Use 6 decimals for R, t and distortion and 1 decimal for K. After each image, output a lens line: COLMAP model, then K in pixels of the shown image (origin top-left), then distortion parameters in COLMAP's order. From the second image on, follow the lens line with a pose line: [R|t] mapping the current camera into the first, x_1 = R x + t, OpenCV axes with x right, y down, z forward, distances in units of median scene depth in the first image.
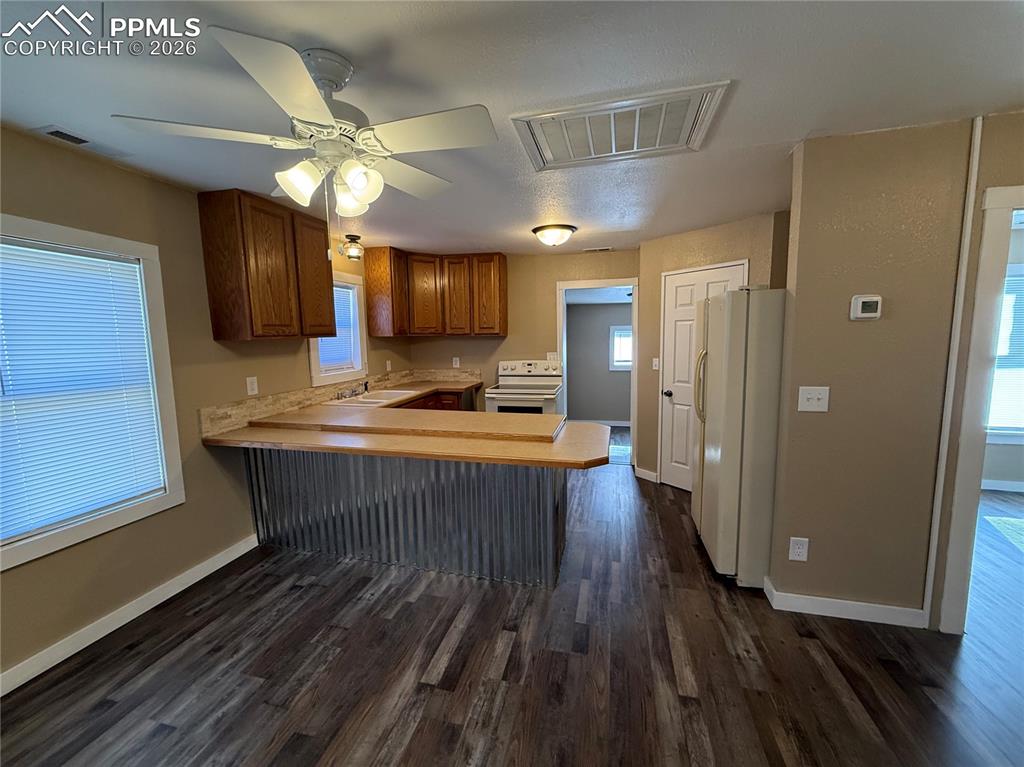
lens RADIAL K [[406.4, 0, 508.8], [0, 406.4, 381.9], [0, 0, 1]] dist [-0.001404, 0.000090]
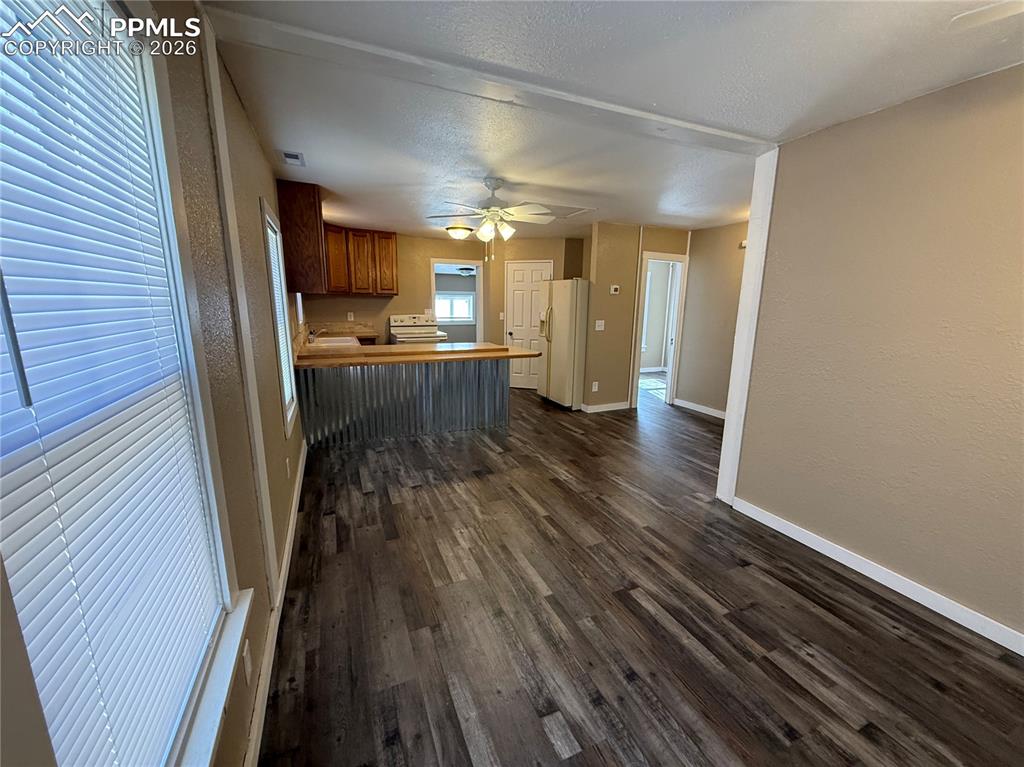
lens RADIAL K [[406.4, 0, 508.8], [0, 406.4, 381.9], [0, 0, 1]] dist [-0.001404, 0.000090]
pose [[0.786812, -0.096125, 0.609661, -1.023252], [0.043178, 0.993950, 0.100991, 0.088473], [-0.615680, -0.053137, 0.786203, -0.531149]]
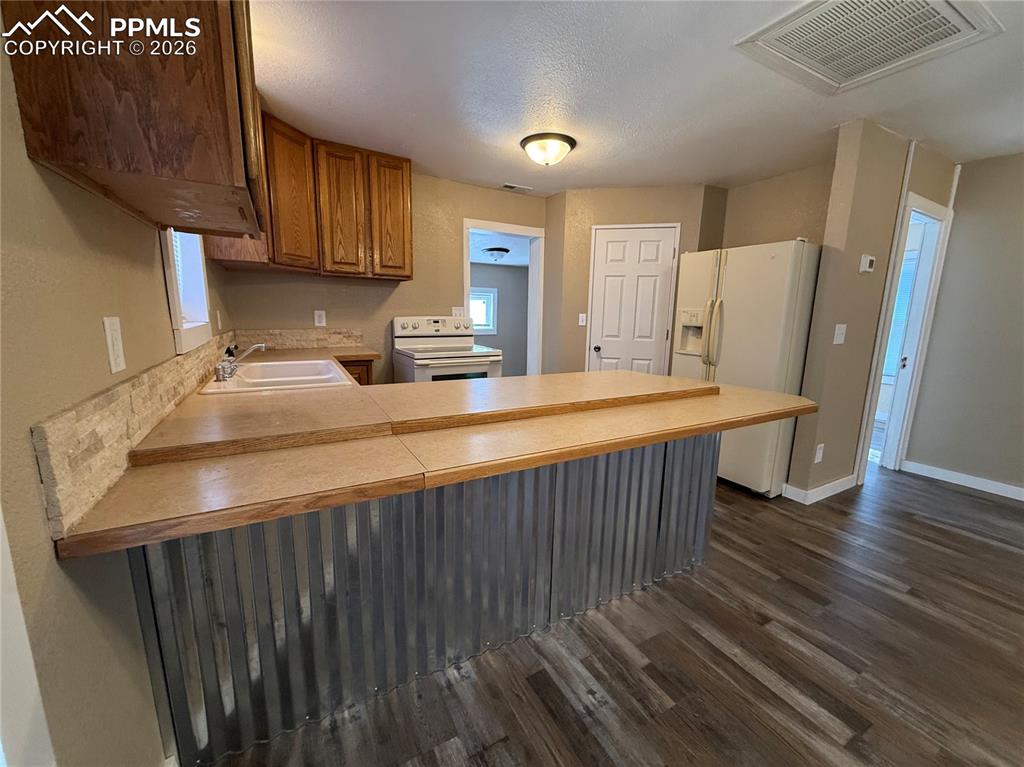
lens RADIAL K [[406.4, 0, 508.8], [0, 406.4, 381.9], [0, 0, 1]] dist [-0.001404, 0.000090]
pose [[0.726752, -0.087907, 0.681252, -0.712094], [0.047487, 0.995834, 0.077840, 0.033834], [-0.685257, -0.024220, 0.727899, 0.620396]]
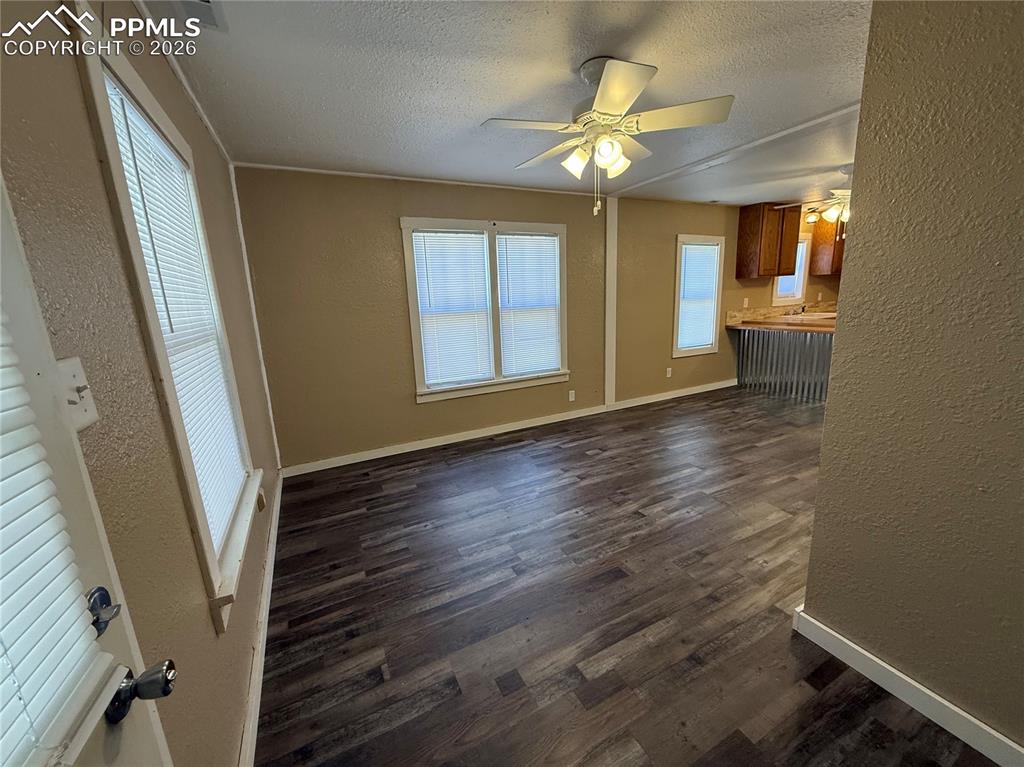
lens RADIAL K [[406.4, 0, 508.8], [0, 406.4, 381.9], [0, 0, 1]] dist [-0.001404, 0.000090]
pose [[0.658232, 0.144287, -0.738858, 0.126448], [-0.051421, 0.987786, 0.147089, 0.178262], [0.751057, -0.058826, 0.657612, -1.308525]]
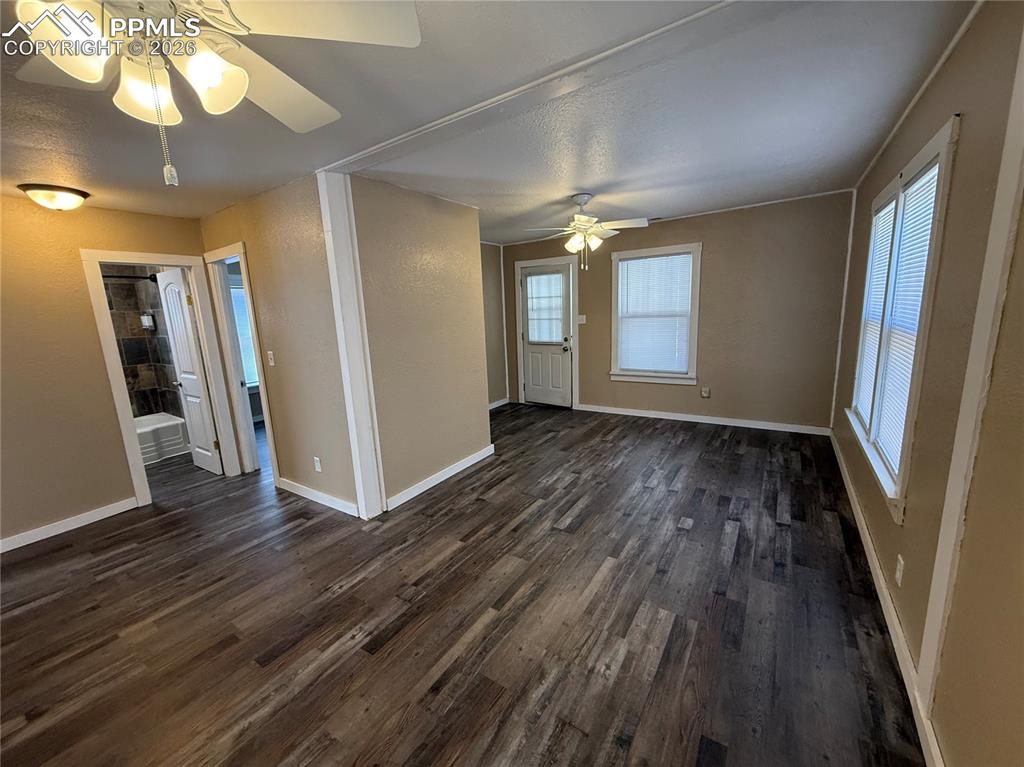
lens RADIAL K [[406.4, 0, 508.8], [0, 406.4, 381.9], [0, 0, 1]] dist [-0.001404, 0.000090]
pose [[-0.940810, 0.003567, 0.338915, -0.611879], [0.103024, 0.955640, 0.275931, -0.079177], [-0.322897, 0.294515, -0.899443, 0.816174]]
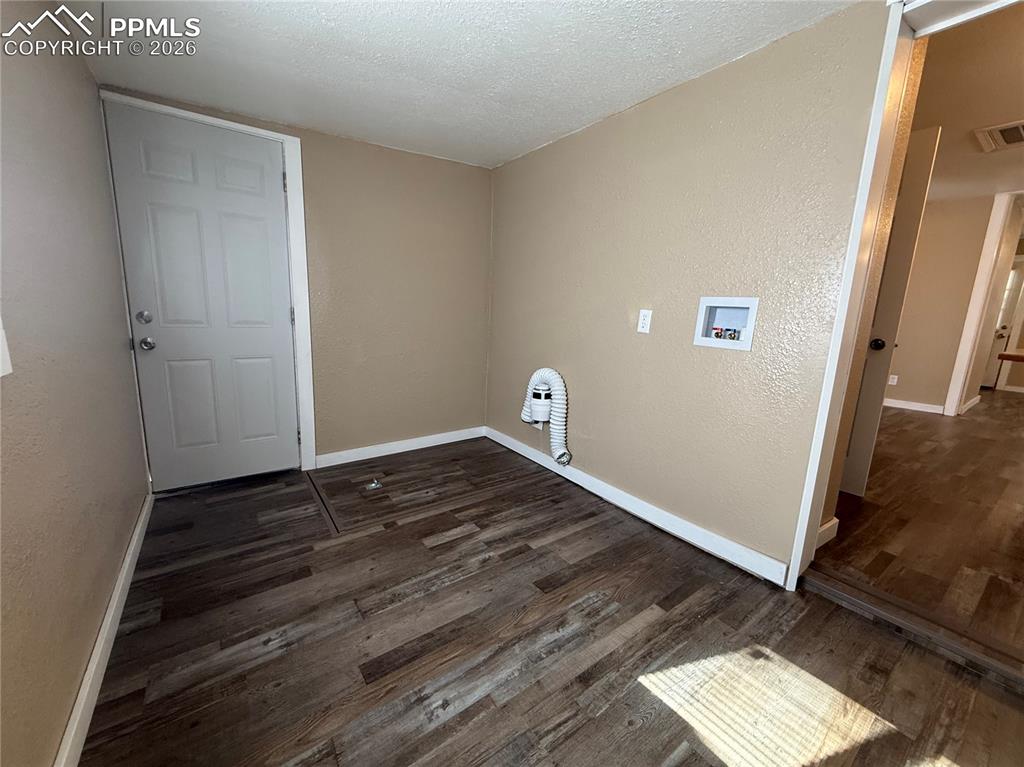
lens RADIAL K [[406.4, 0, 508.8], [0, 406.4, 381.9], [0, 0, 1]] dist [-0.001404, 0.000090]
pose [[-0.760995, -0.128705, 0.635863, 0.539036], [0.049852, 0.965625, 0.255114, -0.129651], [-0.646840, 0.225840, -0.728419, 2.574664]]
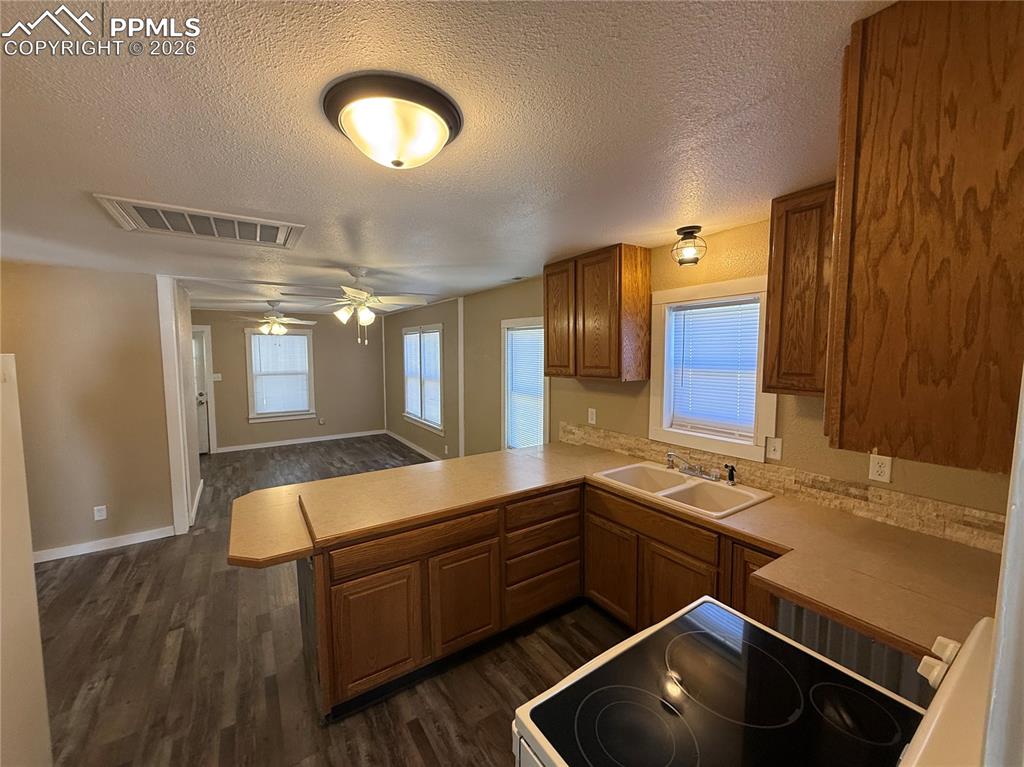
lens RADIAL K [[406.4, 0, 508.8], [0, 406.4, 381.9], [0, 0, 1]] dist [-0.001404, 0.000090]
pose [[-0.672269, 0.078826, -0.736098, 0.421521], [-0.067524, 0.983641, 0.167003, -0.298747], [0.737221, 0.161975, -0.655949, 1.781089]]
